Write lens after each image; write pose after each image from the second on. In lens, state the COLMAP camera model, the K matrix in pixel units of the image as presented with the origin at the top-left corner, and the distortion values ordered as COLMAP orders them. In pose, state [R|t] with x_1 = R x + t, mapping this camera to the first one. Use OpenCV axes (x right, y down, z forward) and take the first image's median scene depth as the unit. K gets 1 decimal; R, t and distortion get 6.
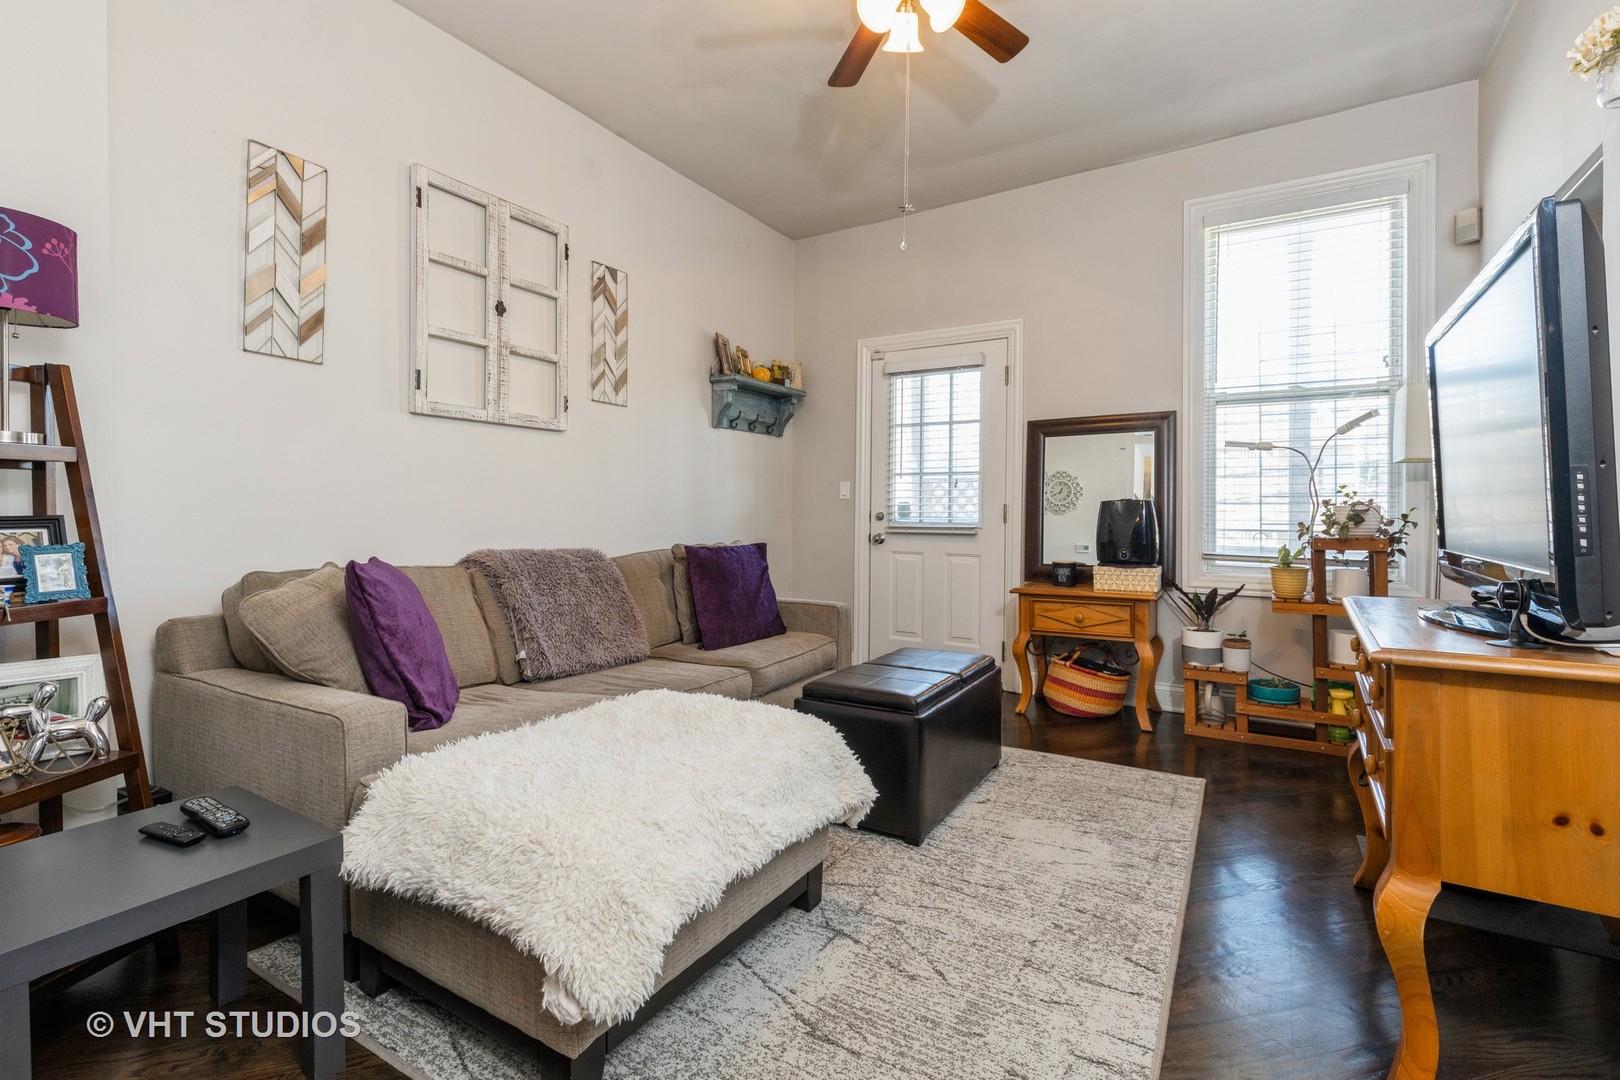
lens RADIAL K [[734.2, 0, 794.6], [0, 734.2, 519.8], [0, 0, 1]] dist [-0.000172, -0.000889]
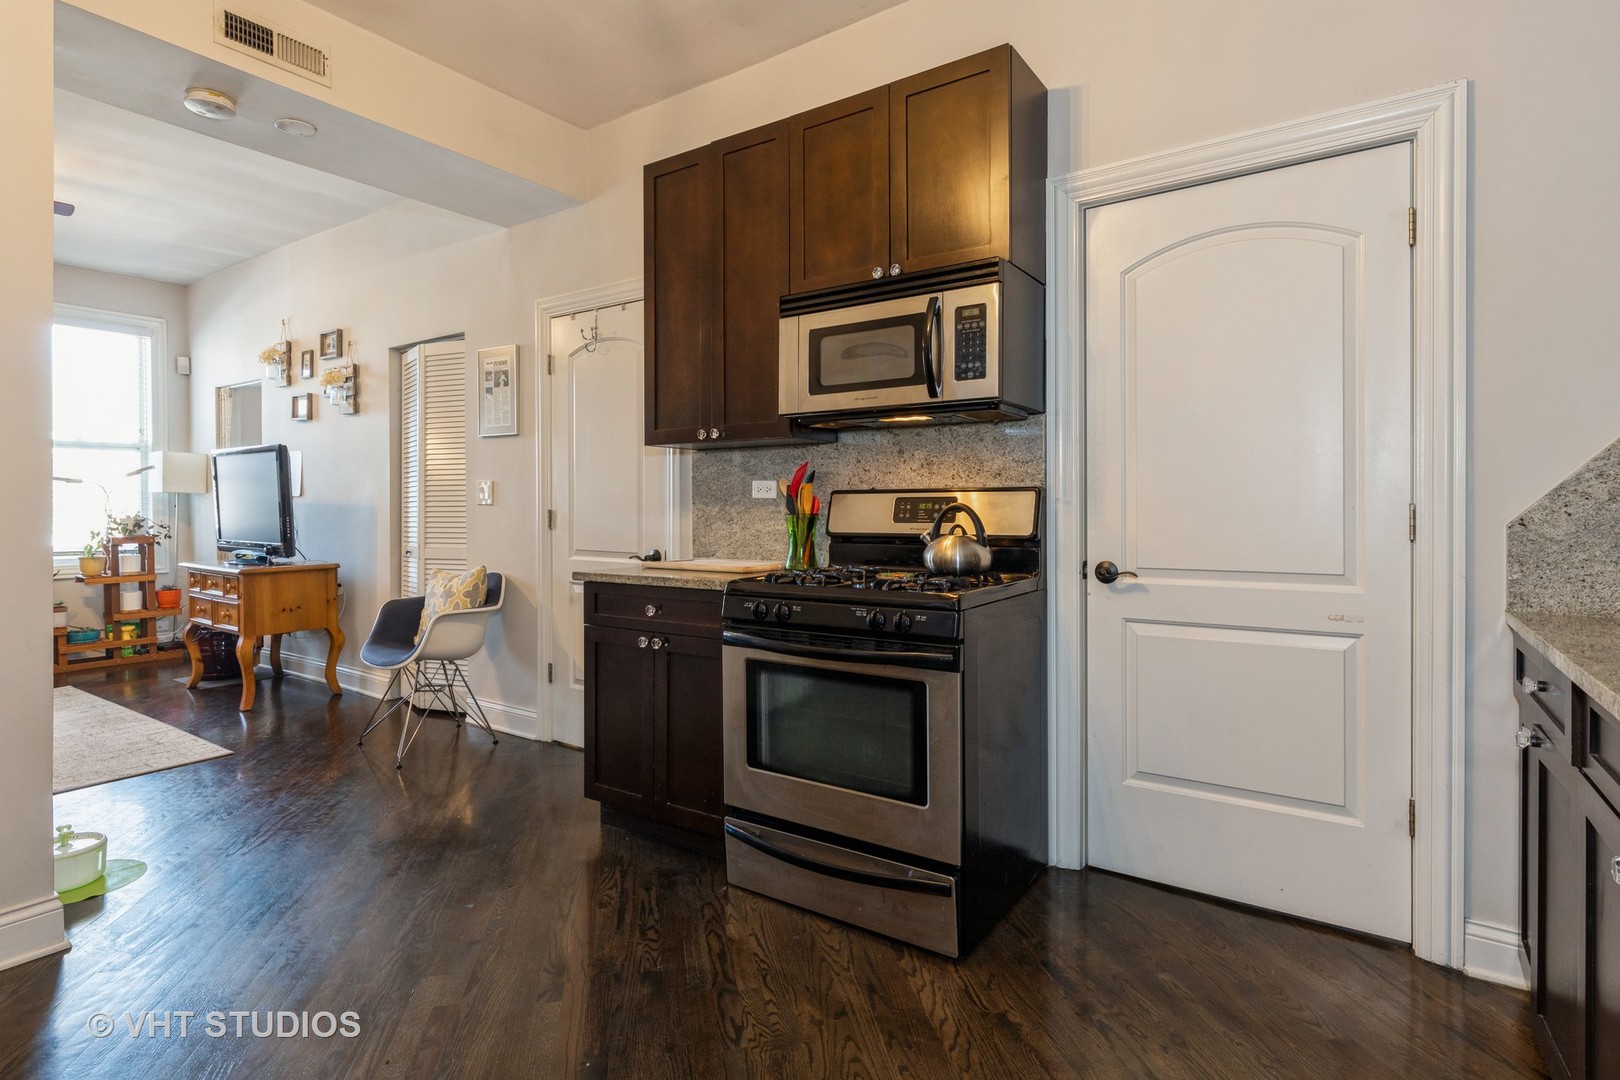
lens RADIAL K [[827.6, 0, 811.1], [0, 827.6, 505.9], [0, 0, 1]] dist [0.000826, -0.000386]
pose [[0.057015, -0.007543, 0.998345, -1.156753], [0.012727, 0.999896, 0.006828, -0.043644], [-0.998292, 0.012317, 0.057105, -0.751120]]
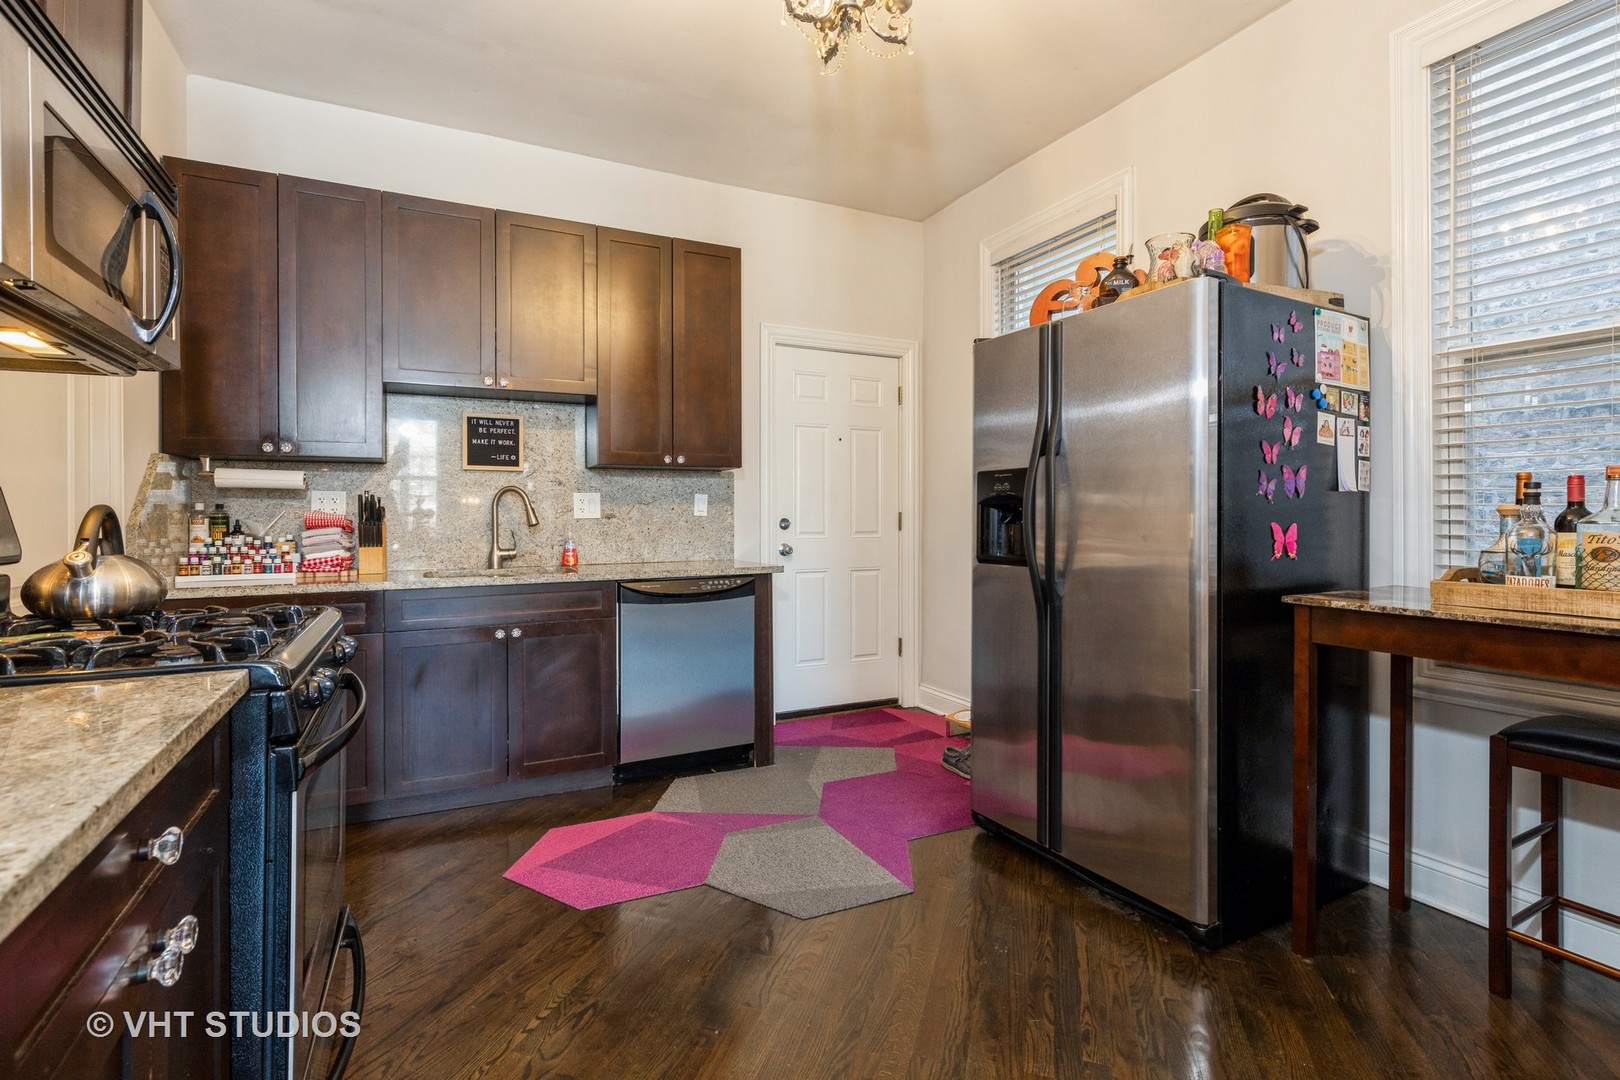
lens RADIAL K [[771.8, 0, 806.6], [0, 771.8, 514.0], [0, 0, 1]] dist [0.004772, -0.000194]
pose [[-0.528597, -0.010716, -0.848805, -0.129400], [-0.011952, 0.999915, -0.005180, -0.036913], [0.848789, 0.007407, -0.528680, -0.195882]]
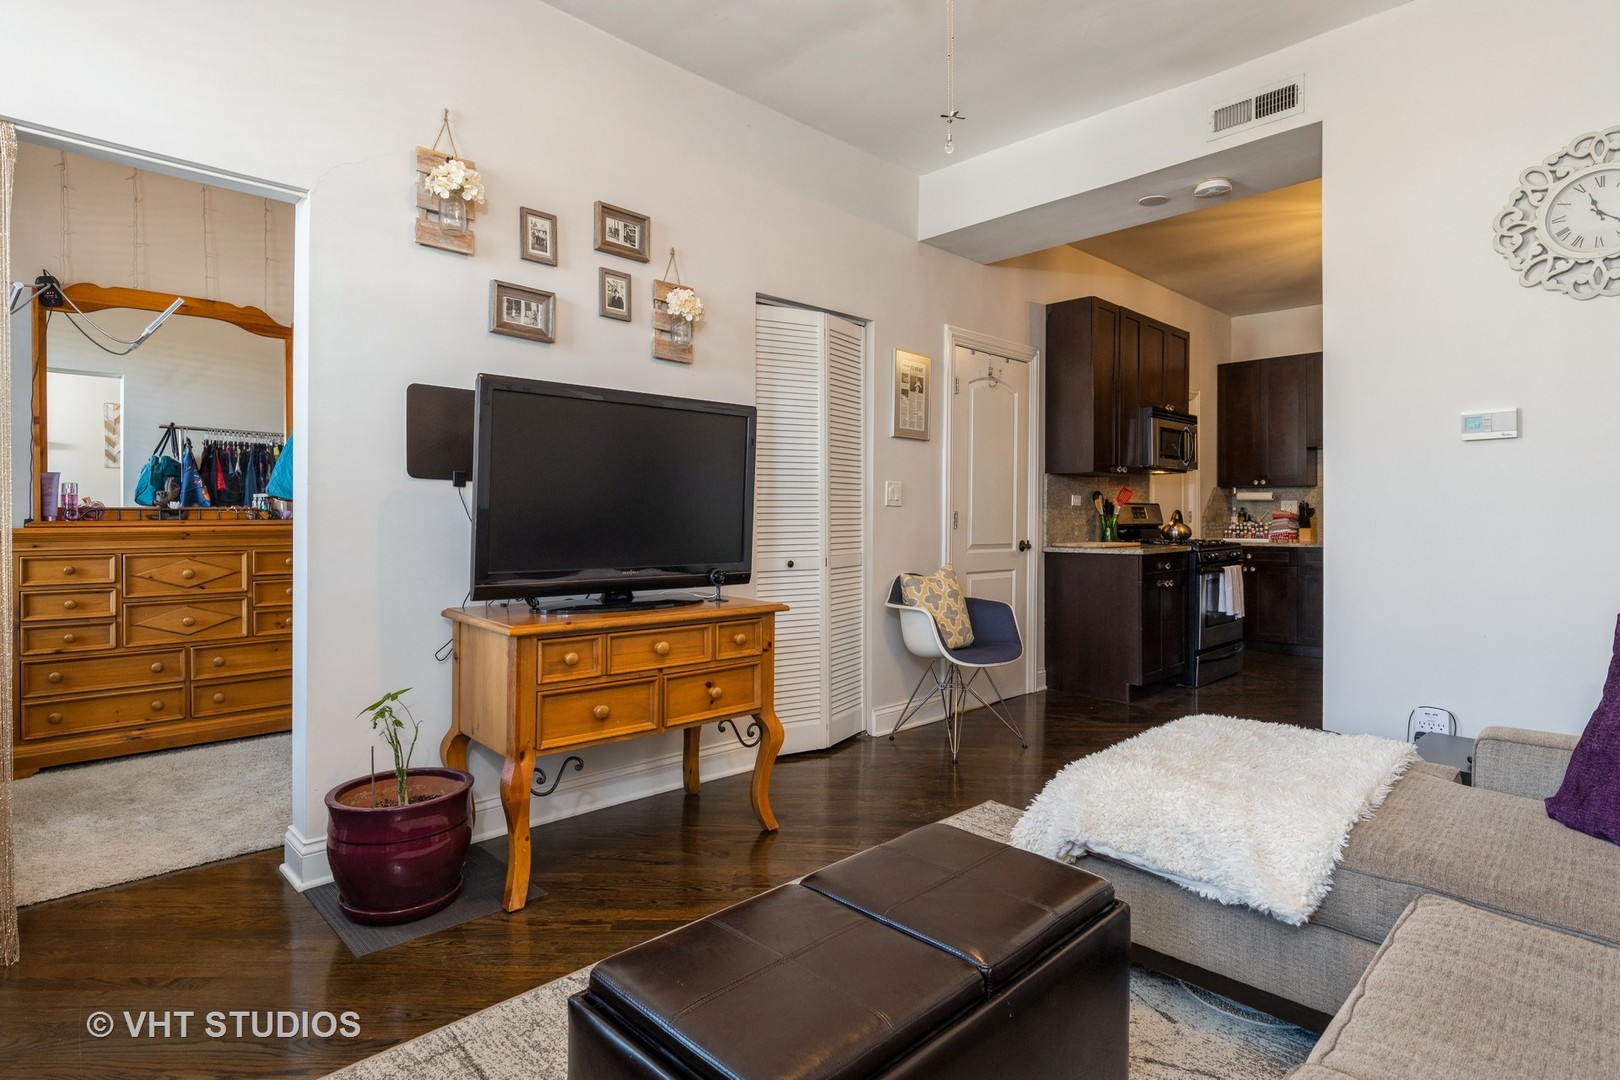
lens RADIAL K [[852.7, 0, 809.4], [0, 852.7, 520.1], [0, 0, 1]] dist [-0.000589, 0.000215]
pose [[-0.971067, -0.010279, 0.238587, 0.056964], [-0.006560, 0.999844, 0.016374, -0.041434], [-0.238718, 0.014335, -0.970983, 1.383308]]
